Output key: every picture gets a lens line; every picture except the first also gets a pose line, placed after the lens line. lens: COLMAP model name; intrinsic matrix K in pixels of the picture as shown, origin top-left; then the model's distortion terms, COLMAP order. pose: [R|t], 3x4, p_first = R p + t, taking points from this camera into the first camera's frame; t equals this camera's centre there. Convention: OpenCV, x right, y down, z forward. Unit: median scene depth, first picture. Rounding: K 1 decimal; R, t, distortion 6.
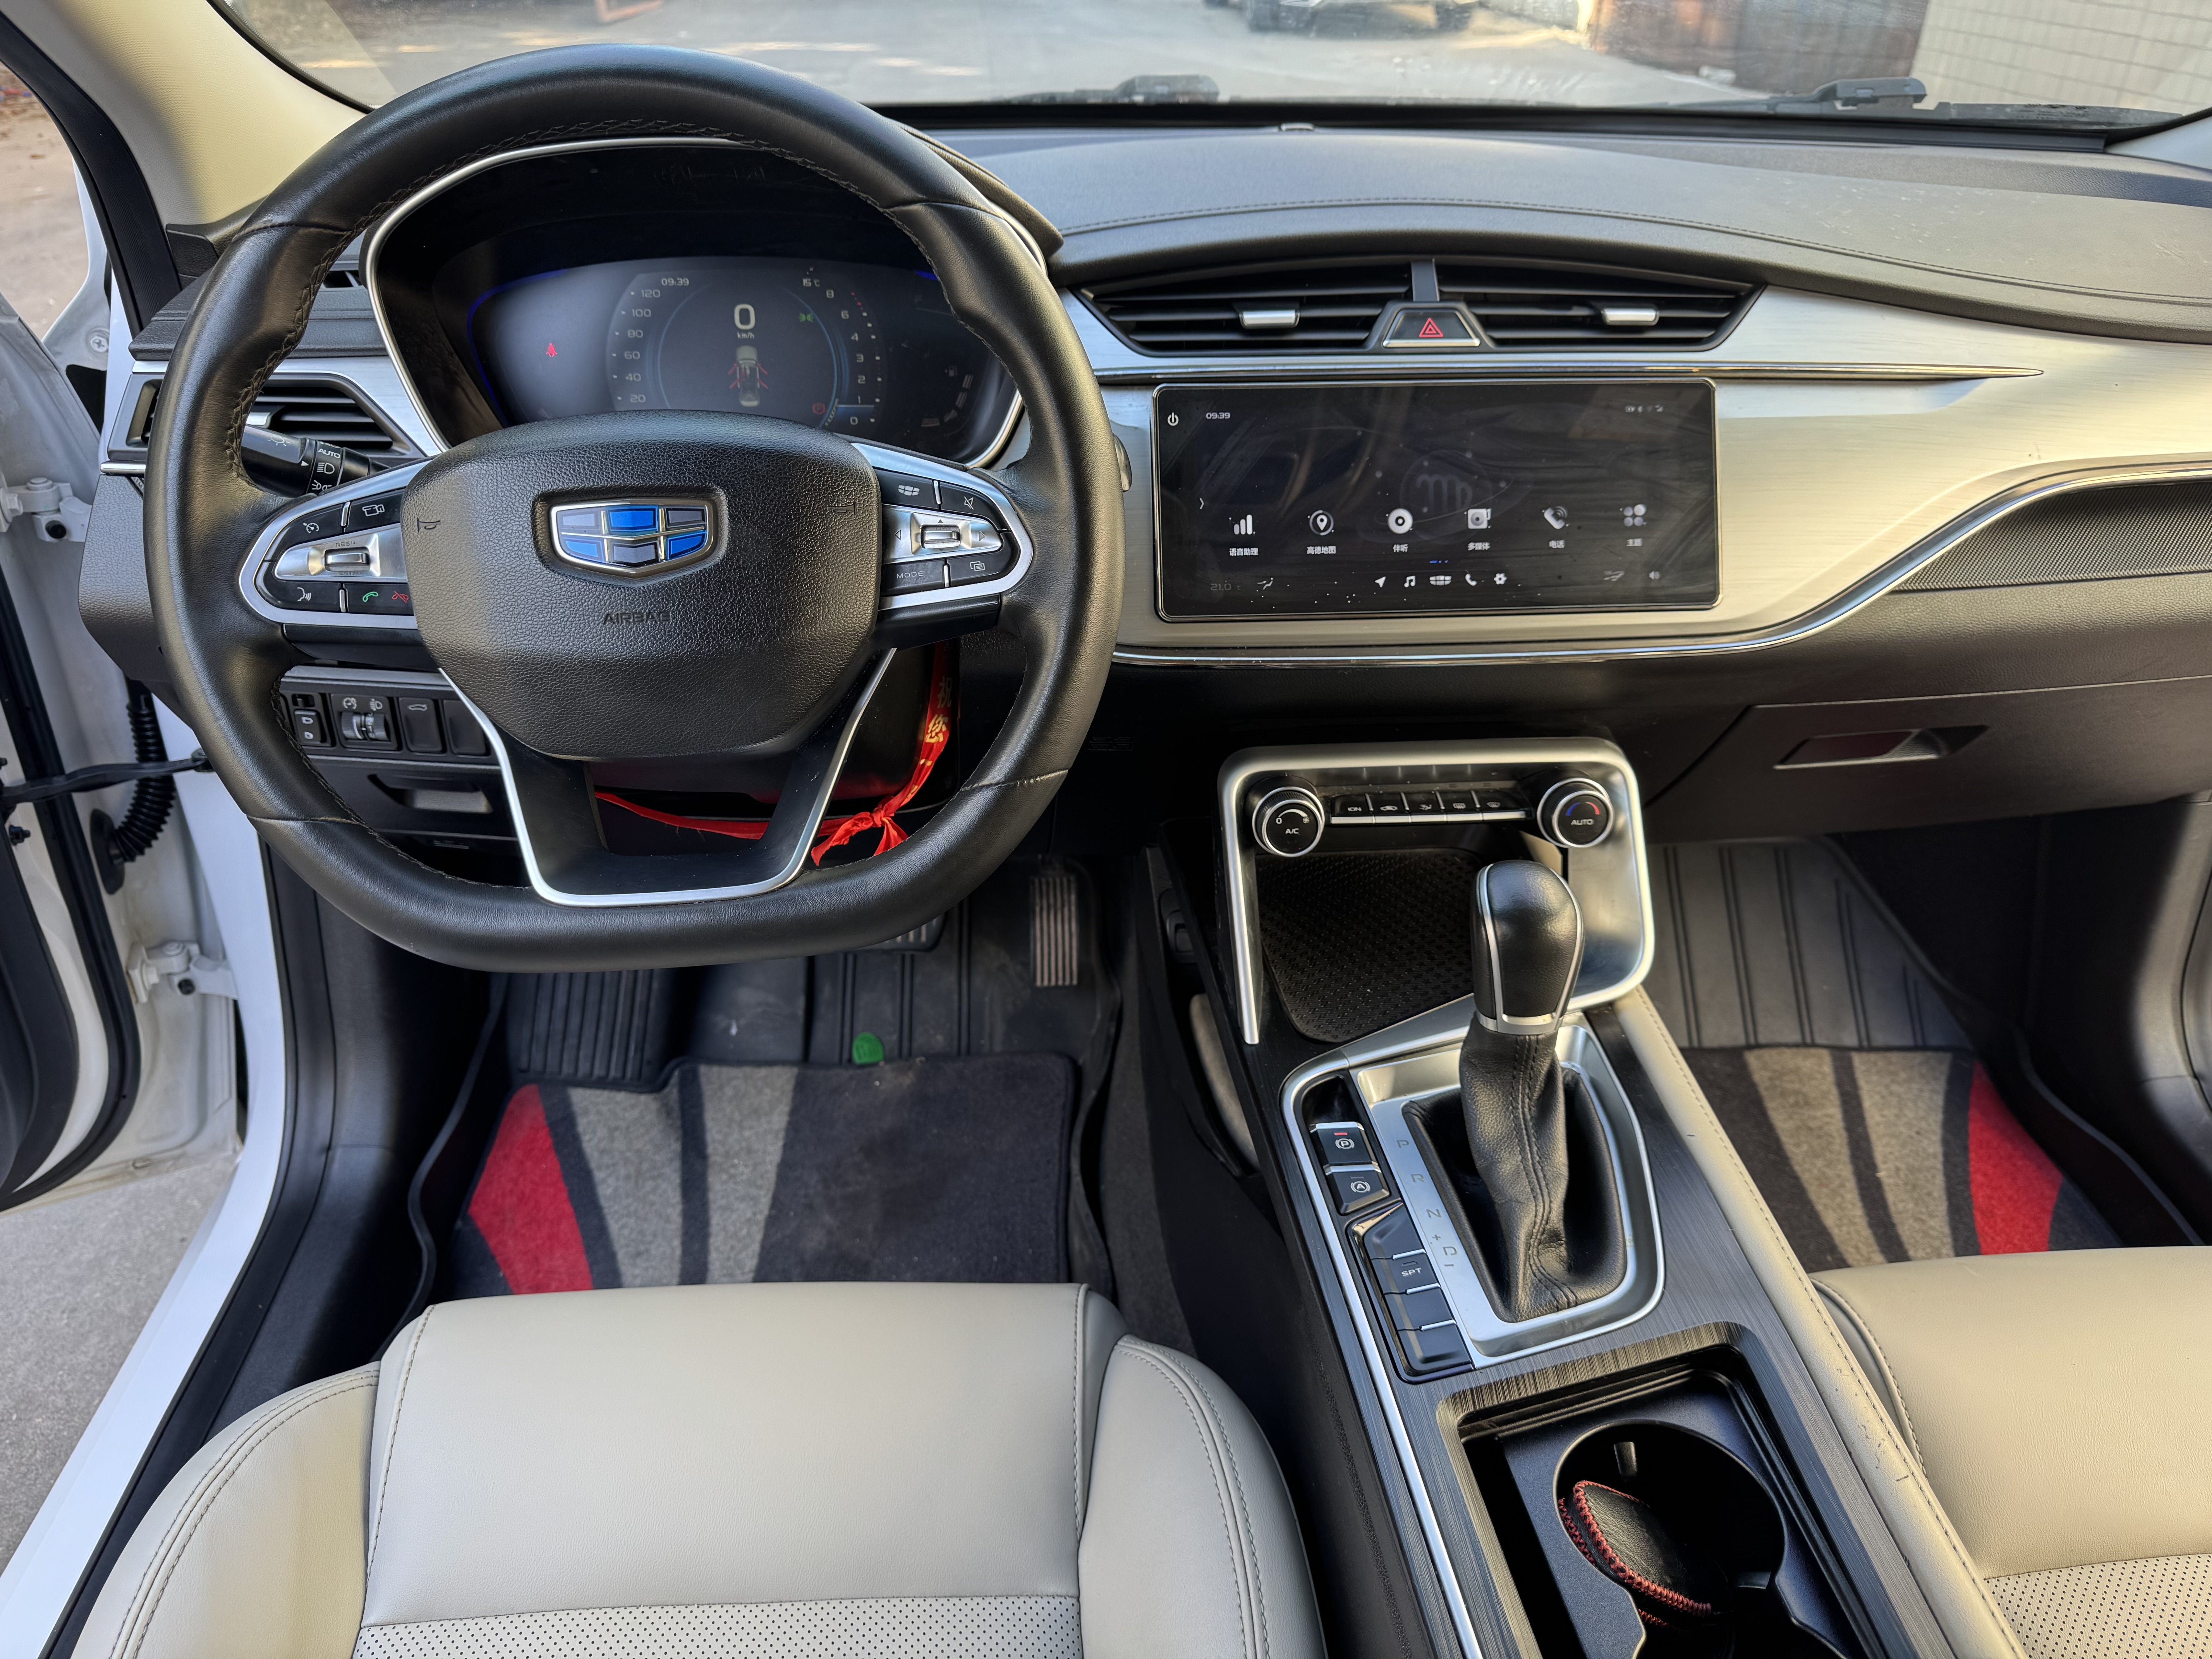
lens RADIAL K [[1580.5, 0, 1106.0], [0, 1580.5, 829.5], [0, 0, 1]] dist [0.109525, -0.190607]
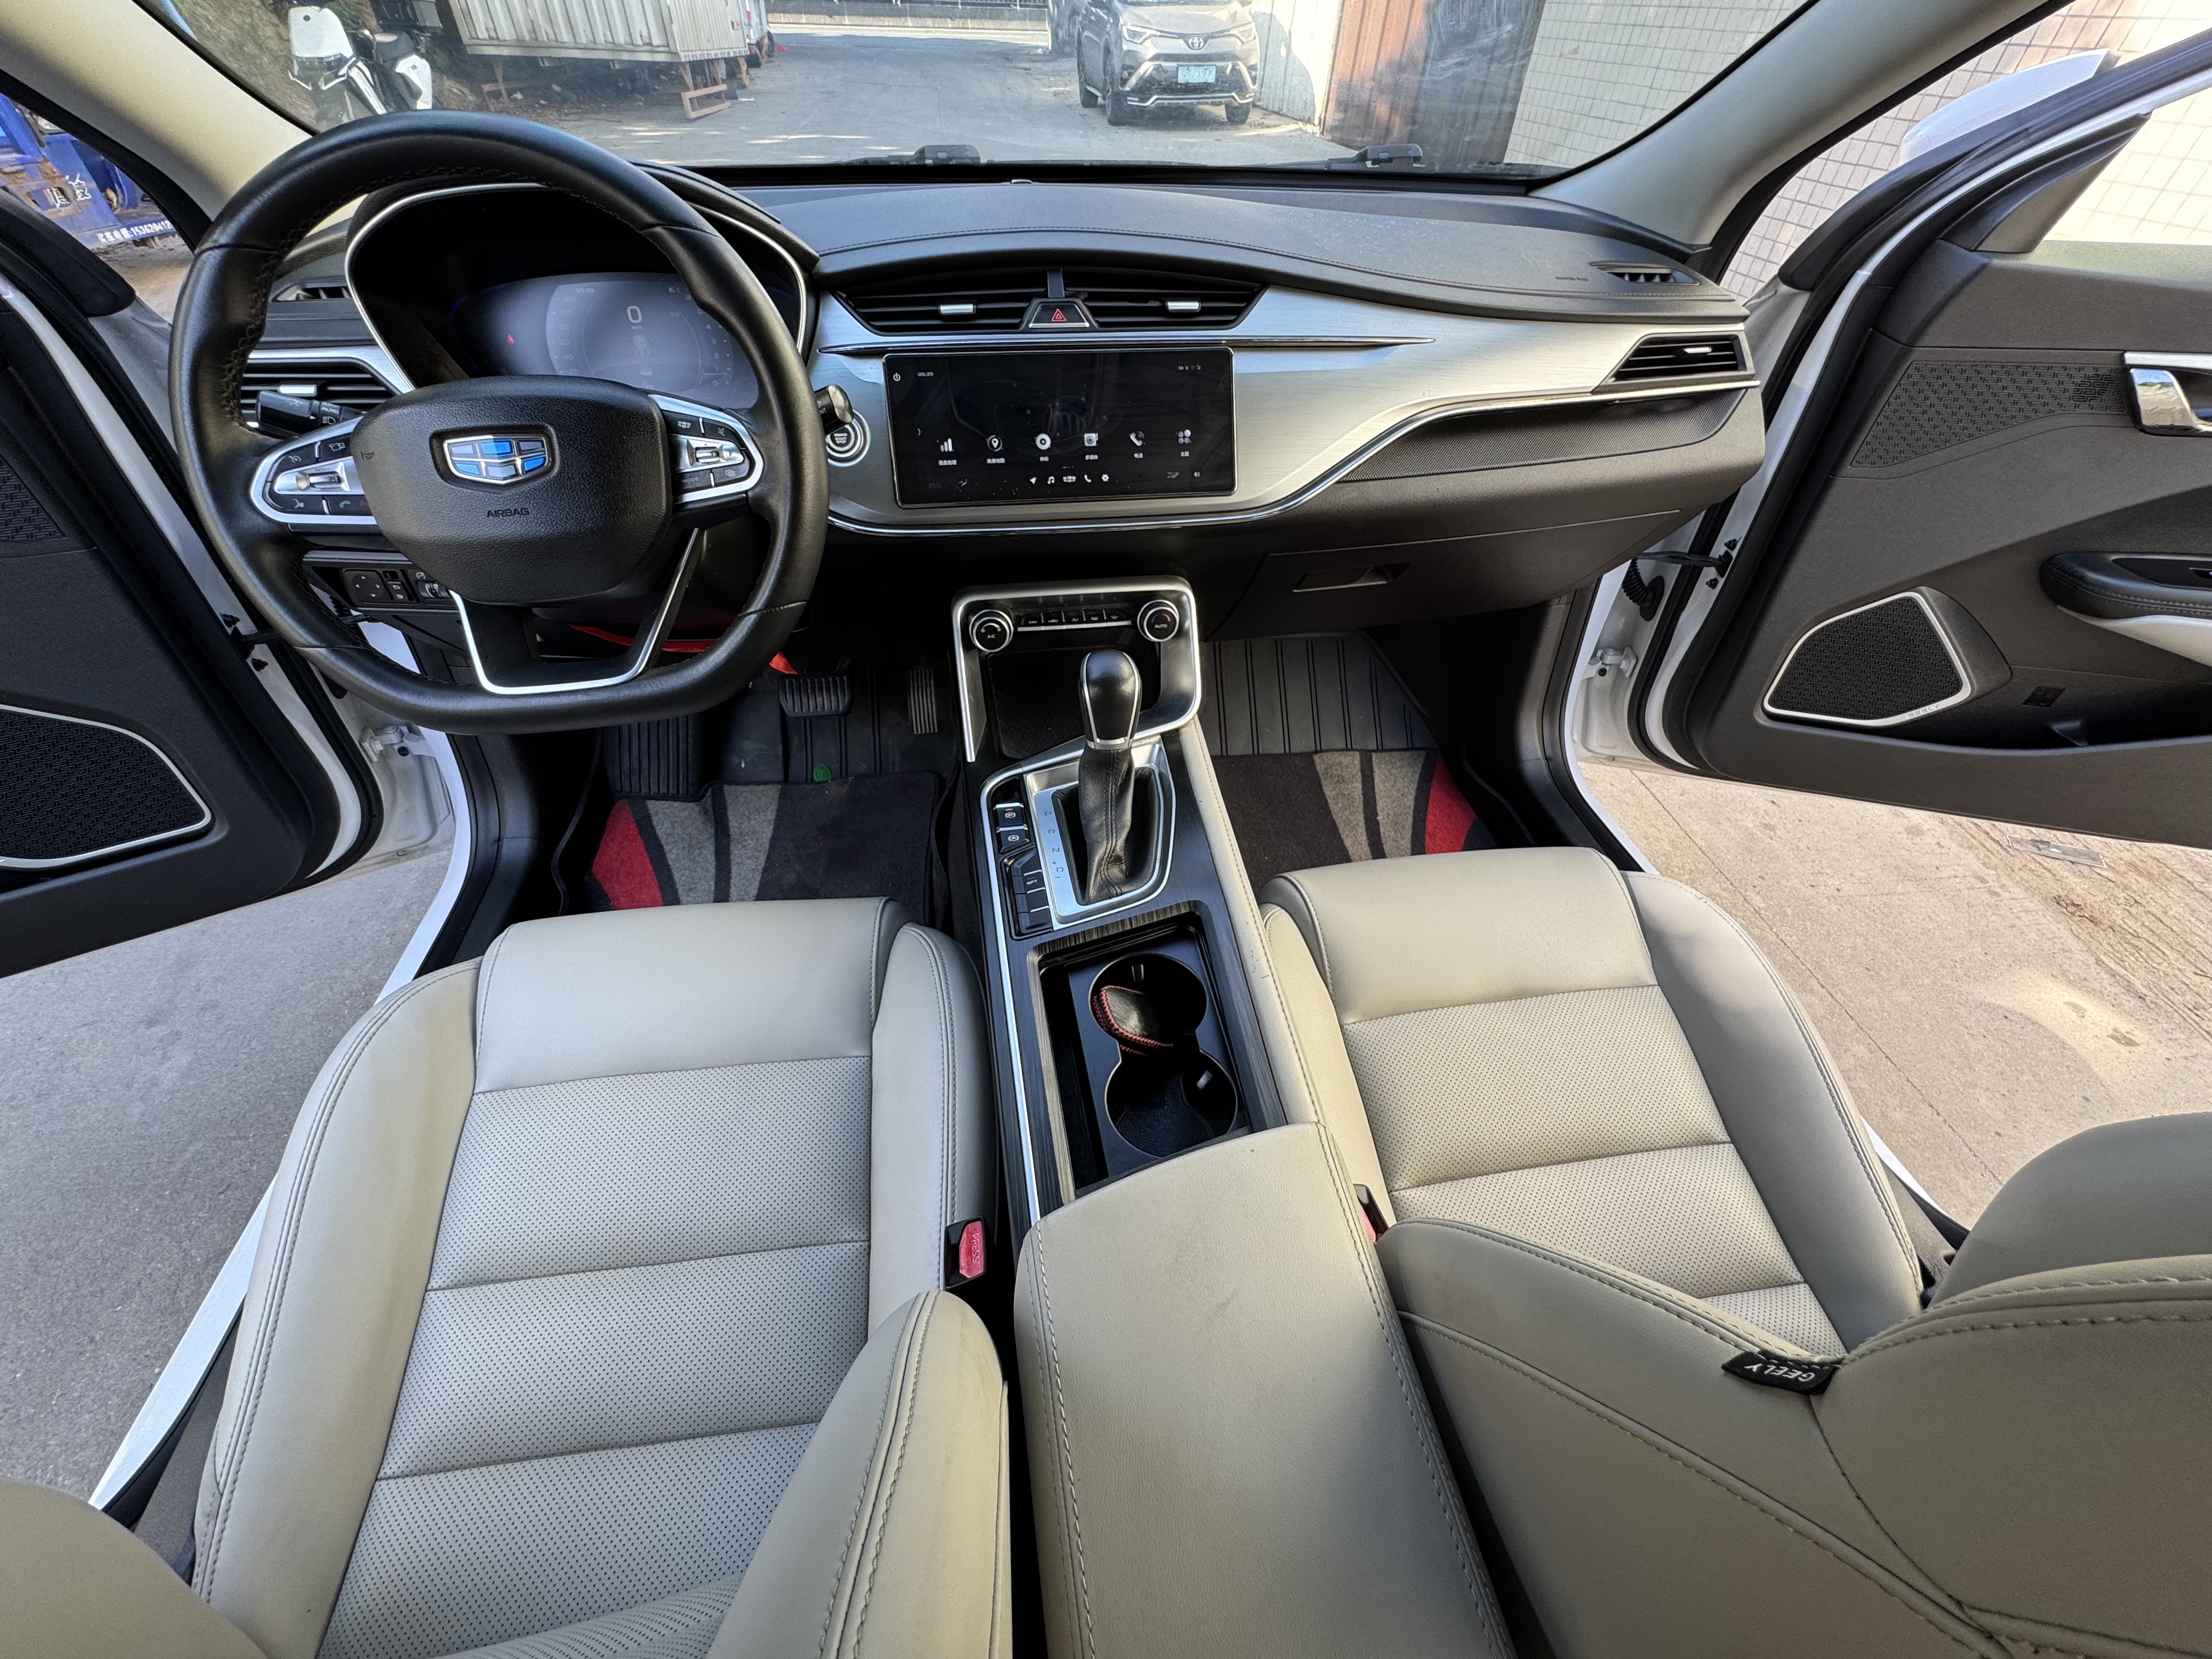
lens RADIAL K [[892.4, 0, 1106.0], [0, 892.4, 829.5], [0, 0, 1]] dist [-0.003175, -0.000043]
pose [[0.997839, -0.041806, 0.050682, 0.183807], [0.030502, 0.978030, 0.206222, 0.010017], [-0.058190, -0.204230, 0.977192, 0.013907]]
